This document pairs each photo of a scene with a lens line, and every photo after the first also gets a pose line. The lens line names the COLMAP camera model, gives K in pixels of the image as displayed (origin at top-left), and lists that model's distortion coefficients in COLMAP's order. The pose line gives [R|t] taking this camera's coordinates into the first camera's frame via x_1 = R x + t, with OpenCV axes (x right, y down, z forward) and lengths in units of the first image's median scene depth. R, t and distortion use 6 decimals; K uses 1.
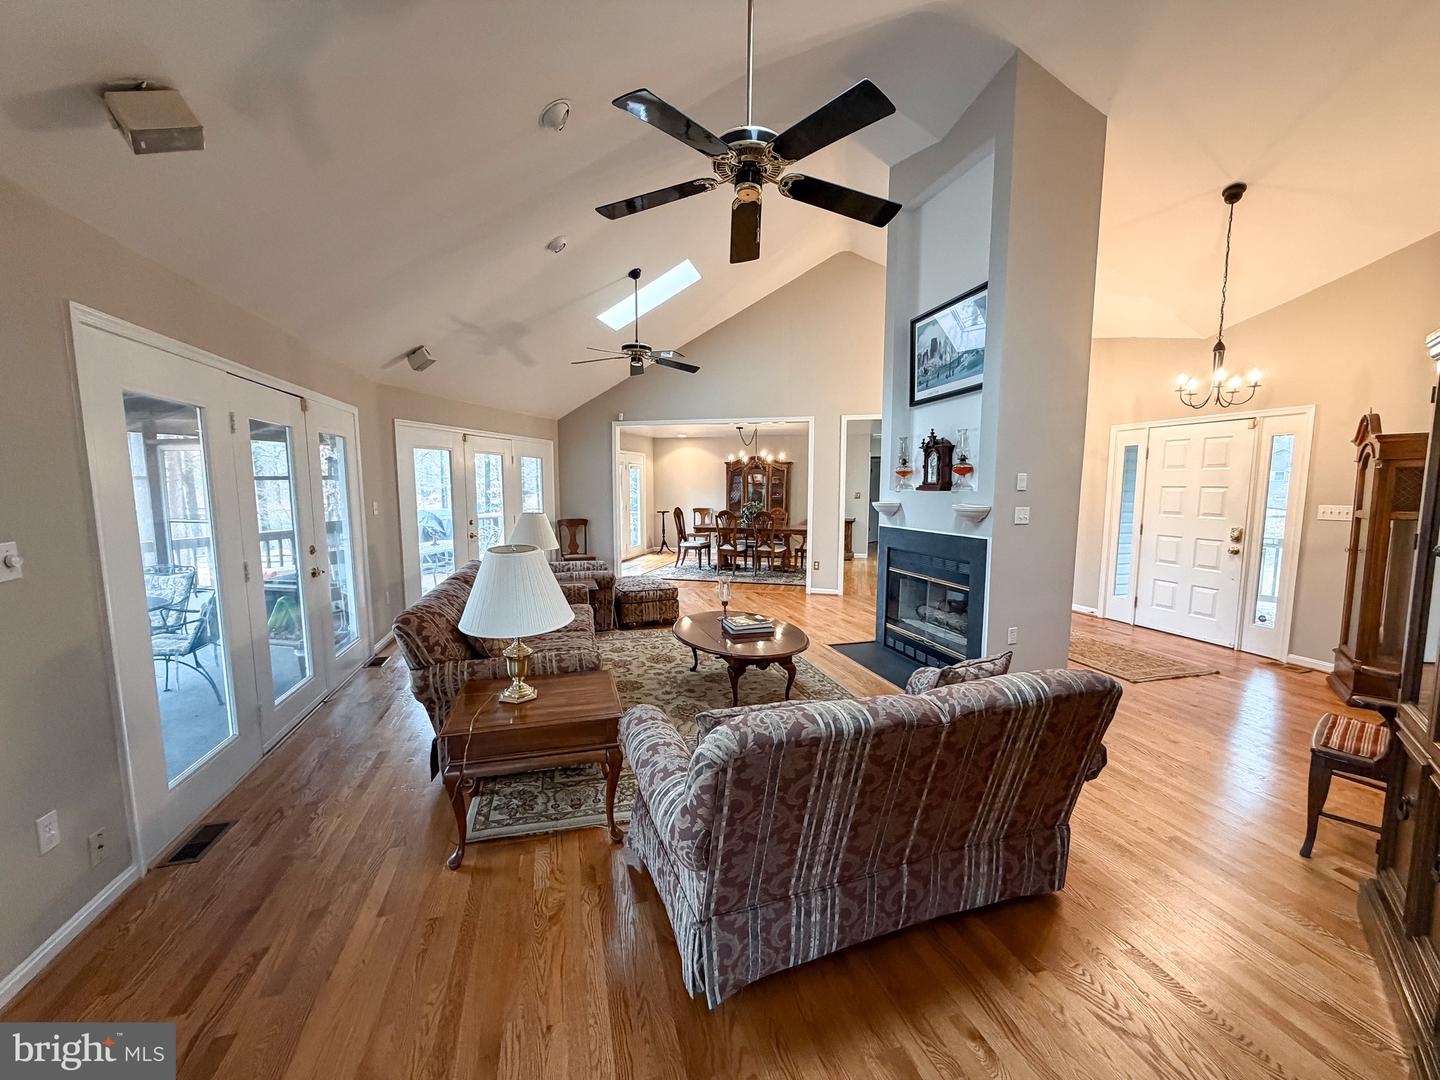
lens RADIAL K [[572.9, 0, 716.8], [0, 572.9, 542.4], [0, 0, 1]] dist [-0.000680, -0.000033]
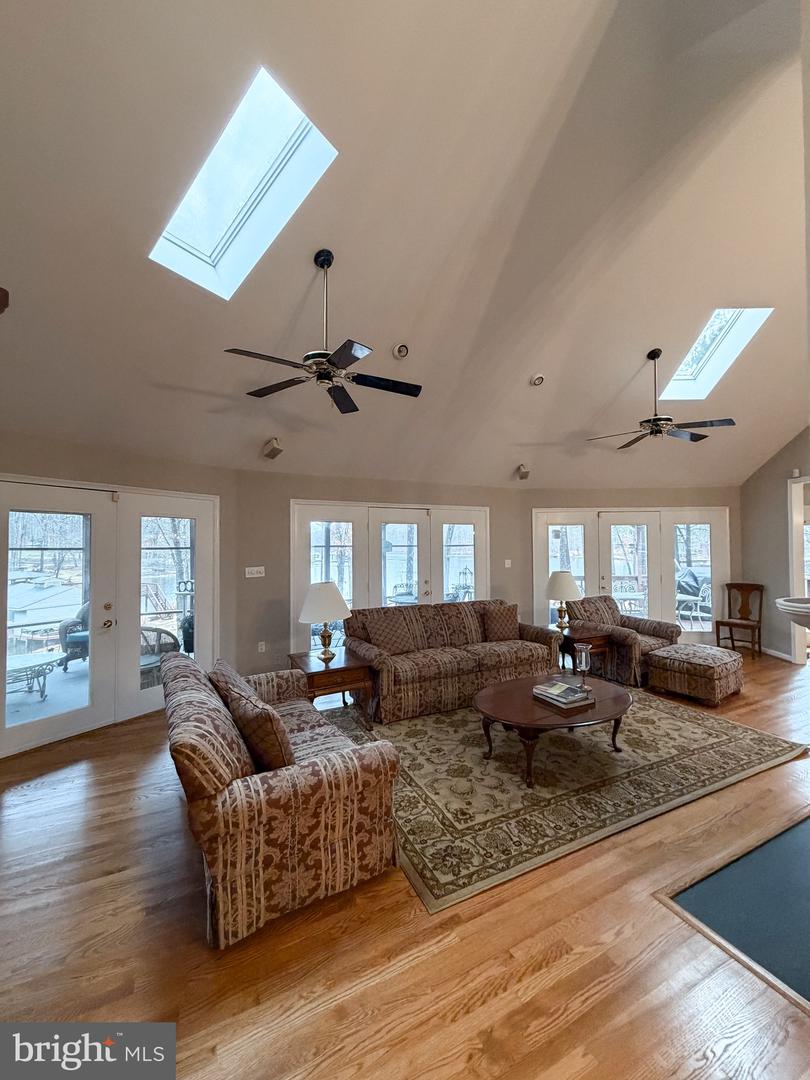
lens RADIAL K [[429.7, 0, 403.0], [0, 429.7, 538.6], [0, 0, 1]] dist [-0.000680, -0.000033]
pose [[0.189725, -0.019534, -0.981643, 0.593210], [-0.094811, 0.994765, -0.038119, -0.056090], [0.977249, 0.100303, 0.186880, 0.459105]]
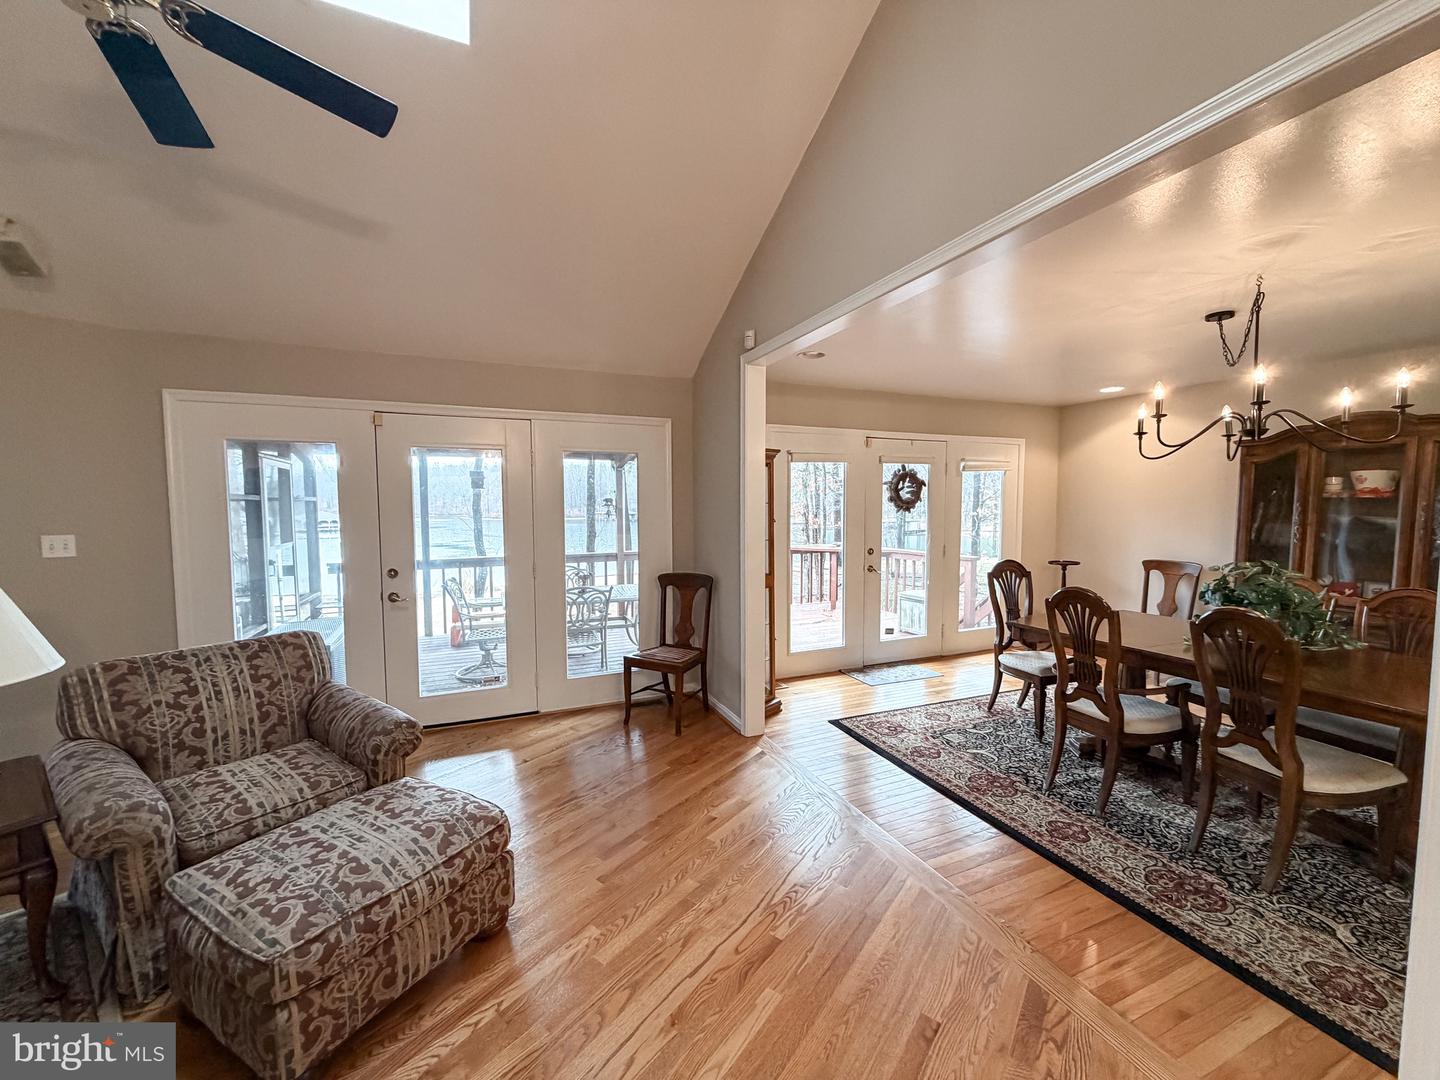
lens RADIAL K [[572.0, 0, 716.8], [0, 572.0, 541.6], [0, 0, 1]] dist [0.000350, 0.000005]
pose [[0.601995, 0.051194, -0.796857, 0.247332], [-0.079430, 0.996832, 0.004035, -0.119375], [0.794539, 0.060866, 0.604155, 1.185731]]
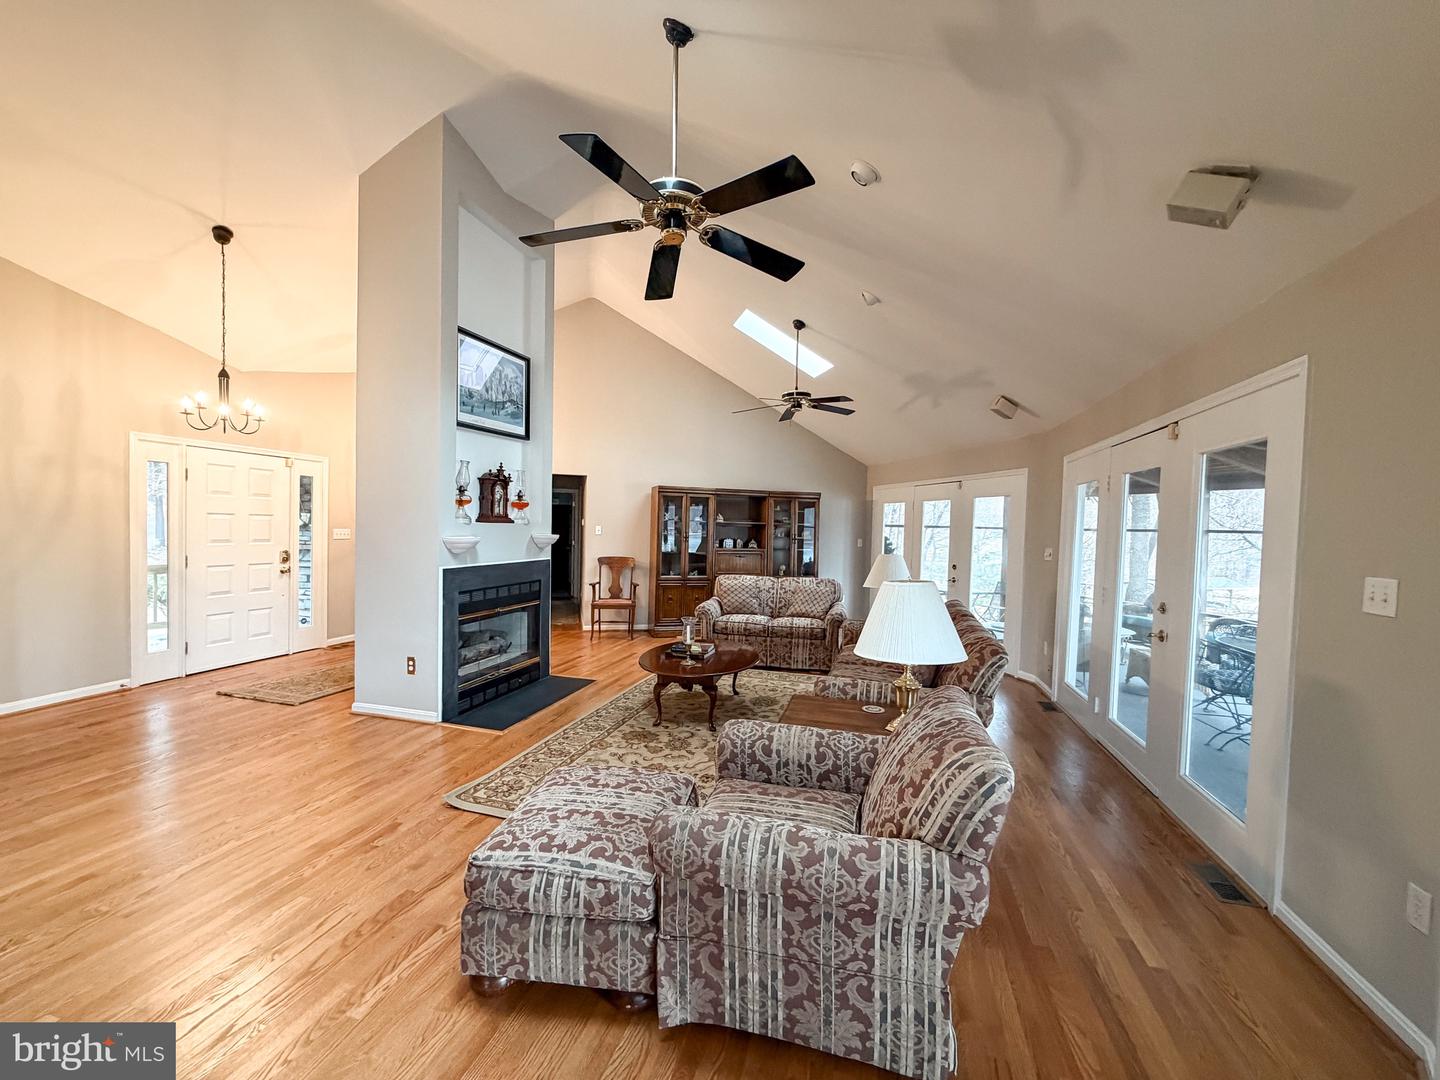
lens RADIAL K [[572.9, 0, 716.8], [0, 572.9, 542.4], [0, 0, 1]] dist [-0.000680, -0.000033]
pose [[-0.853455, -0.033026, 0.520120, -0.437580], [0.030553, 0.993103, 0.113192, -0.144399], [-0.520271, 0.112496, -0.846560, 1.508640]]
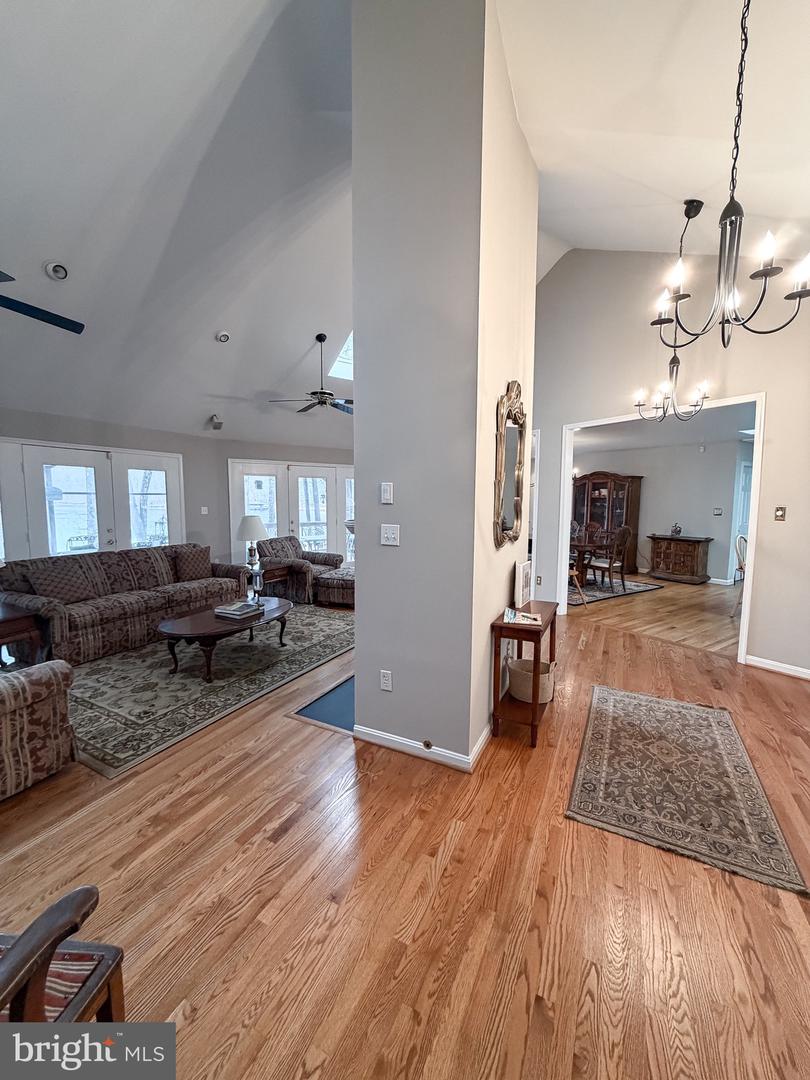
lens RADIAL K [[429.0, 0, 403.8], [0, 429.0, 537.5], [0, 0, 1]] dist [0.000350, 0.000005]
pose [[0.738130, 0.063752, -0.671640, 0.749456], [-0.072270, 0.997269, 0.015237, -0.041846], [0.670777, 0.037293, 0.740721, 0.443825]]
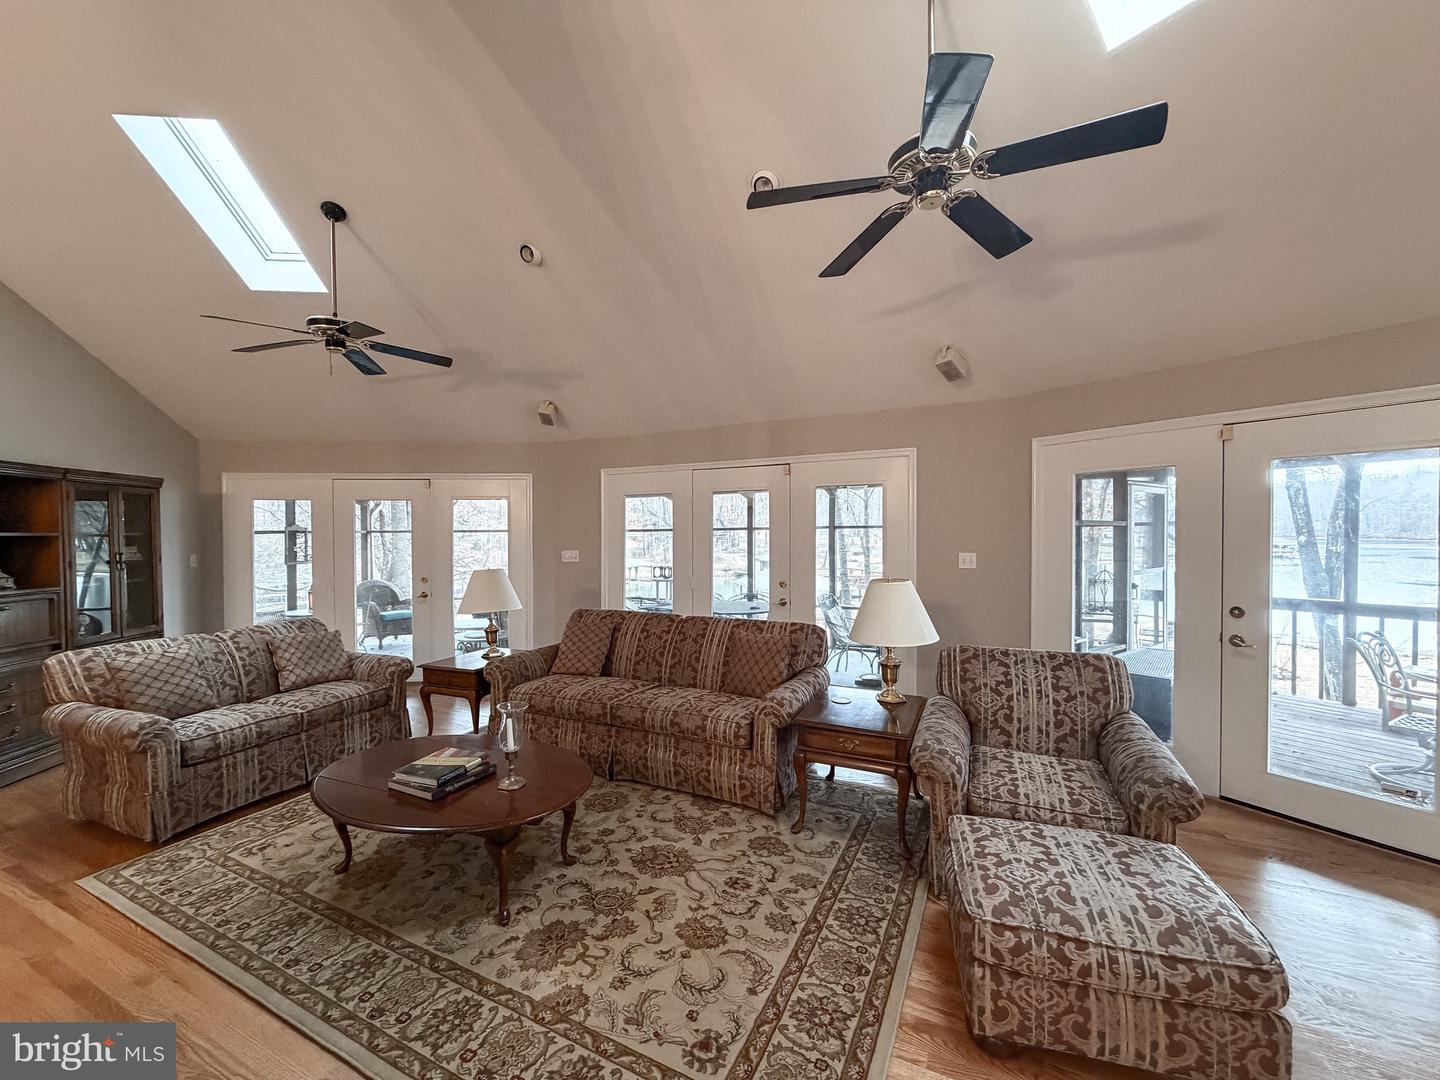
lens RADIAL K [[572.9, 0, 716.8], [0, 572.9, 542.4], [0, 0, 1]] dist [-0.000680, -0.000033]
pose [[-0.657116, 0.020827, -0.753501, 0.250157], [-0.068782, 0.993791, 0.087453, -0.132925], [0.750644, 0.109294, -0.651604, 1.271390]]
